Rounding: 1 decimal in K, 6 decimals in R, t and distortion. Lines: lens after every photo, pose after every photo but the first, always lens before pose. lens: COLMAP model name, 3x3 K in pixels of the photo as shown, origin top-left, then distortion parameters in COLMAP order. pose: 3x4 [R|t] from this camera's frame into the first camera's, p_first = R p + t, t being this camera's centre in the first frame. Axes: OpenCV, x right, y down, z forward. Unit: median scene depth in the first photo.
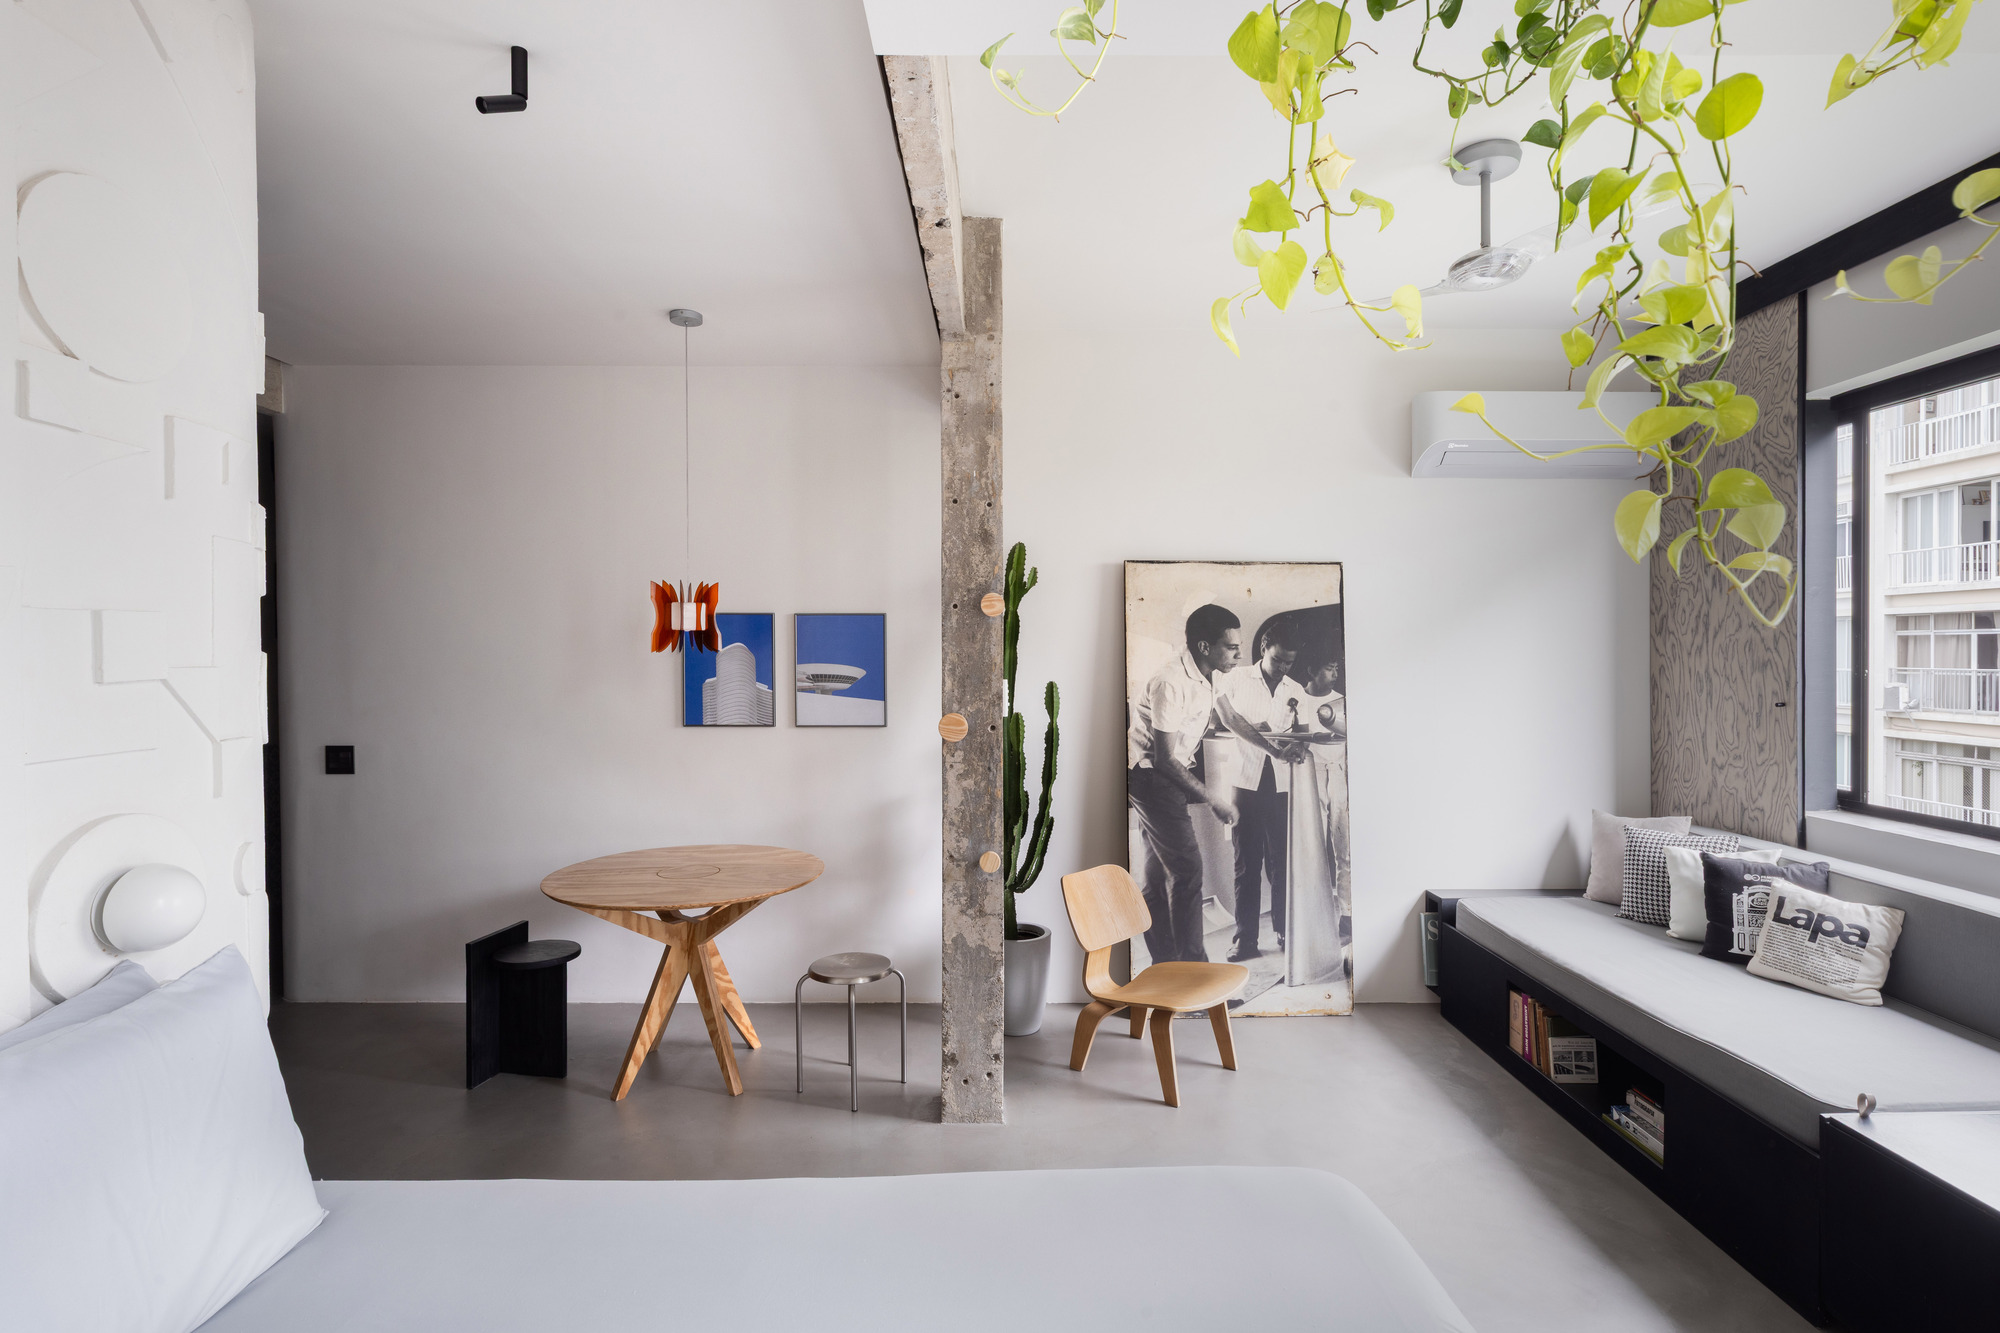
lens RADIAL K [[974.6, 0, 1008.8], [0, 974.6, 658.0], [0, 0, 1]] dist [-0.004957, -0.000407]
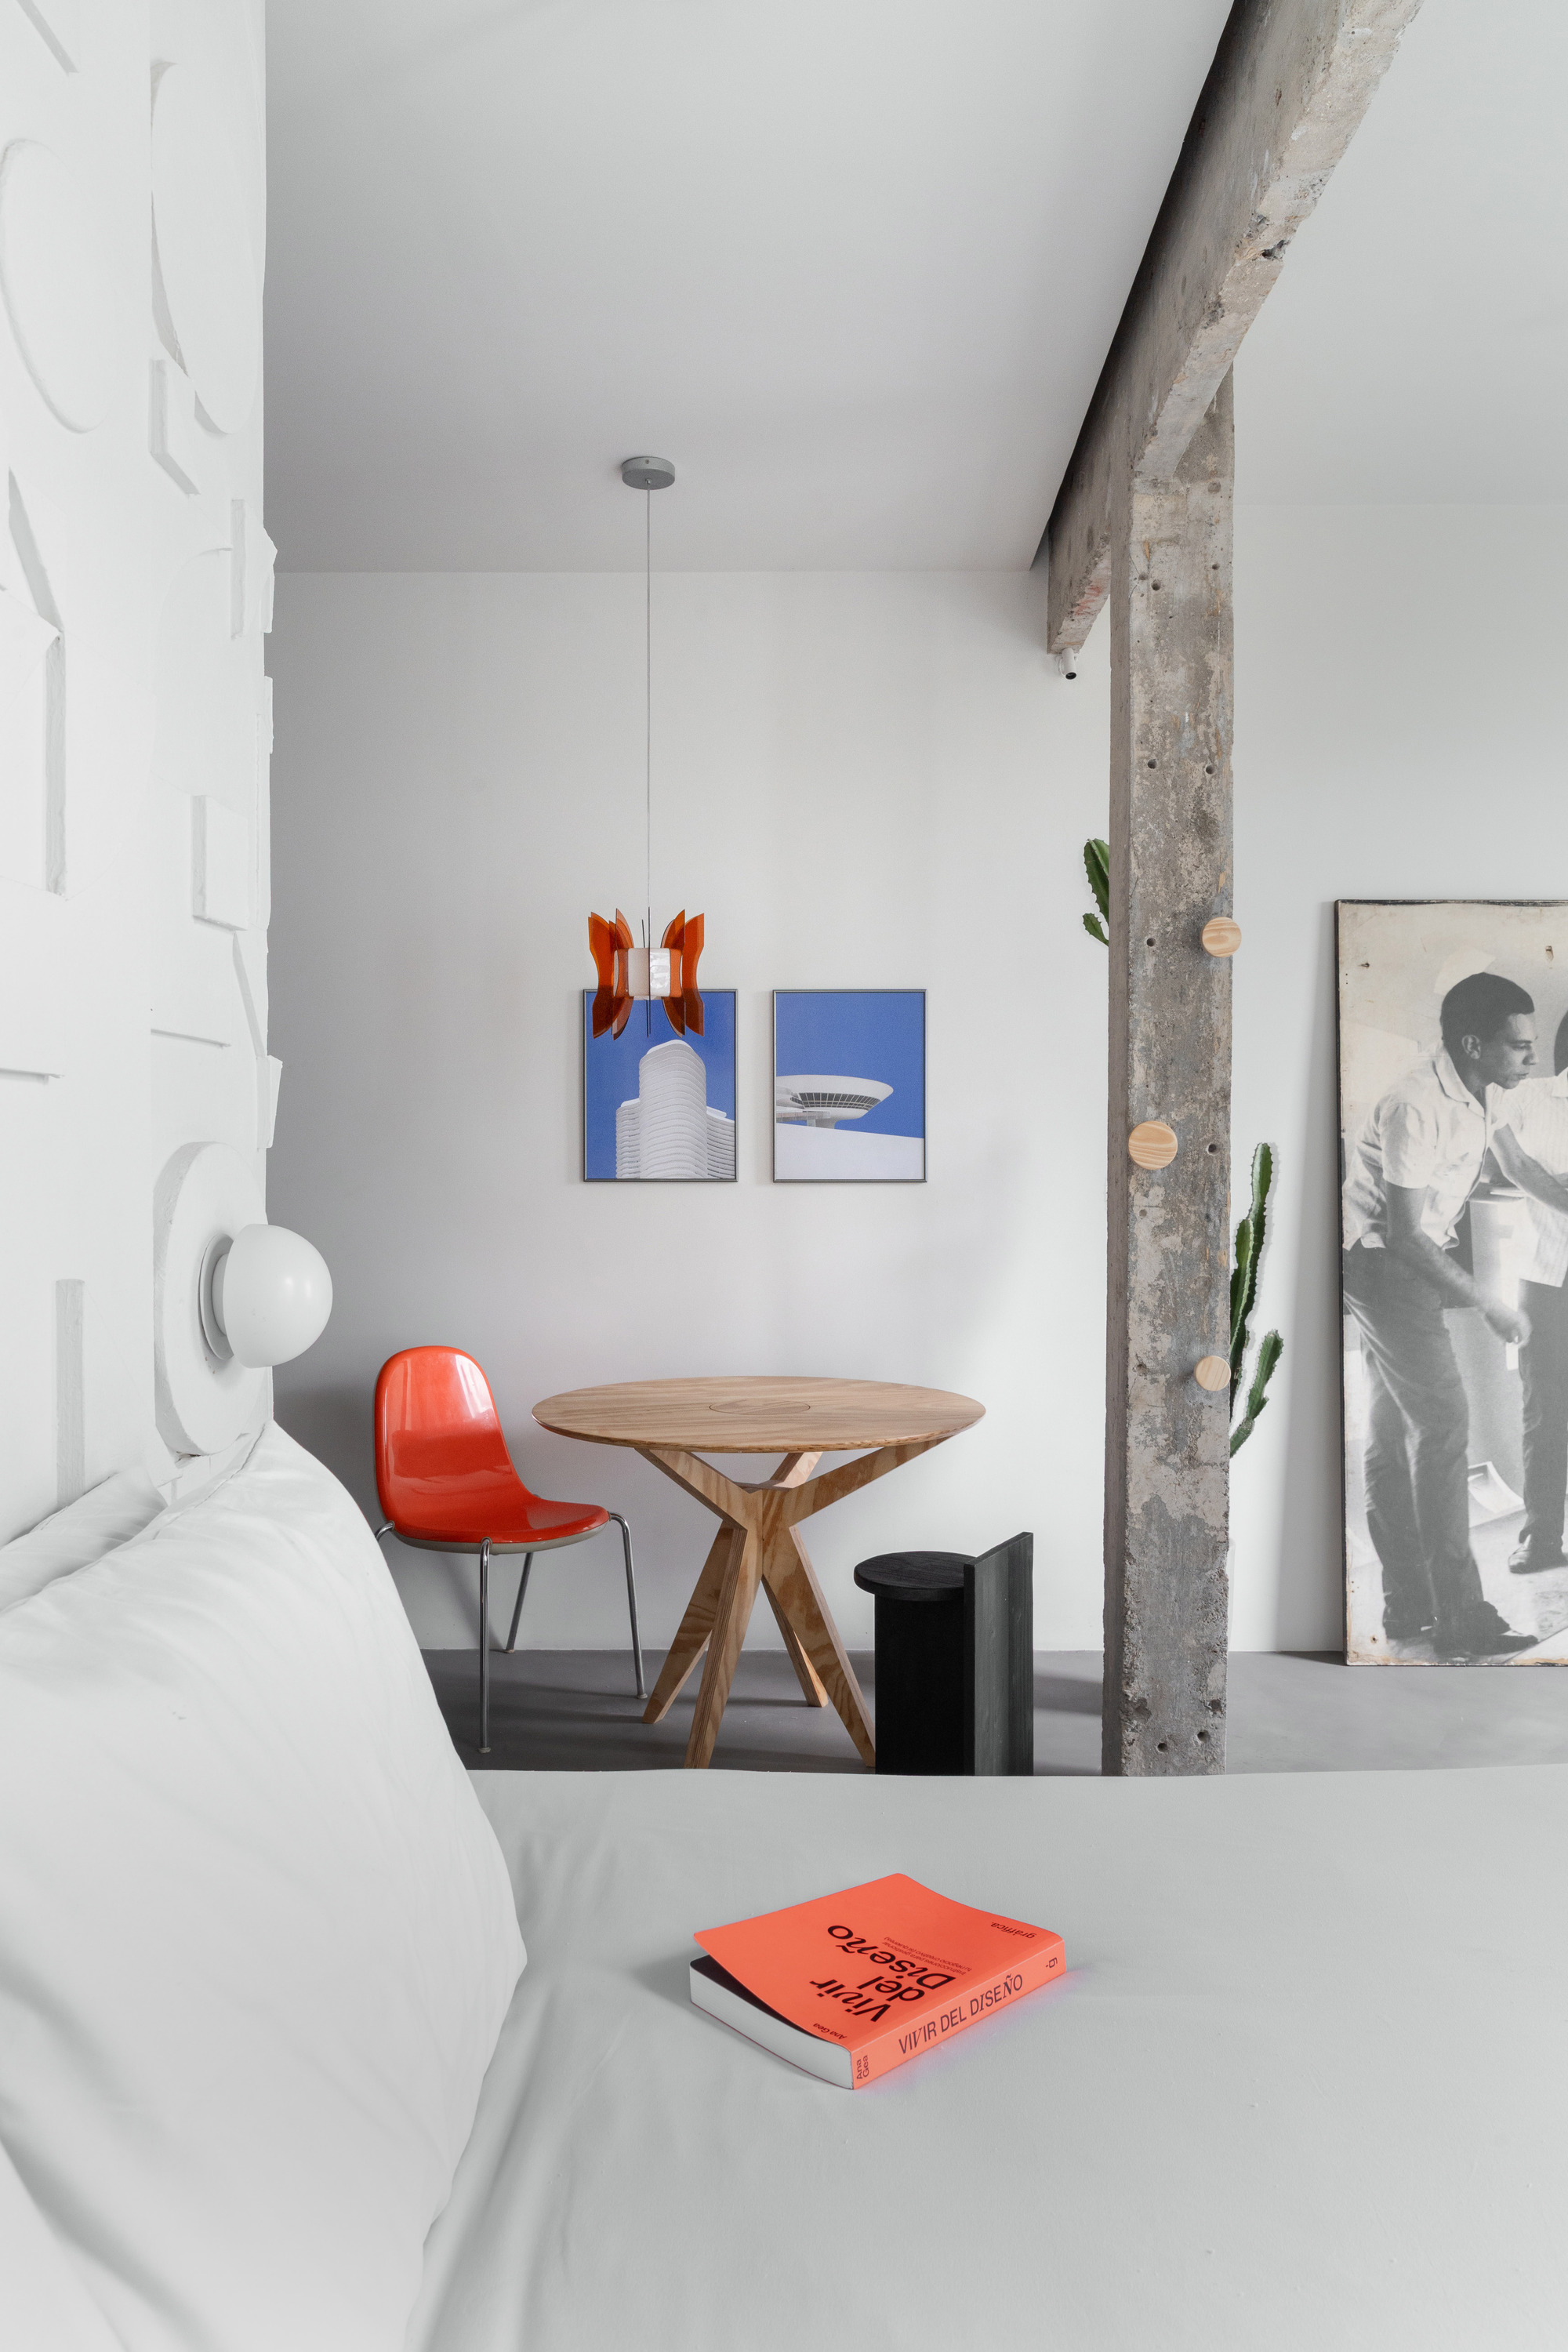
lens RADIAL K [[1594.7, 0, 802.5], [0, 1594.7, 1179.3], [0, 0, 1]] dist [-0.004664, 0.005269]
pose [[0.999994, 0.003149, -0.001181, -0.208172], [-0.003148, 0.999994, 0.001181, 0.070968], [0.001184, -0.001177, 0.999999, 0.024776]]
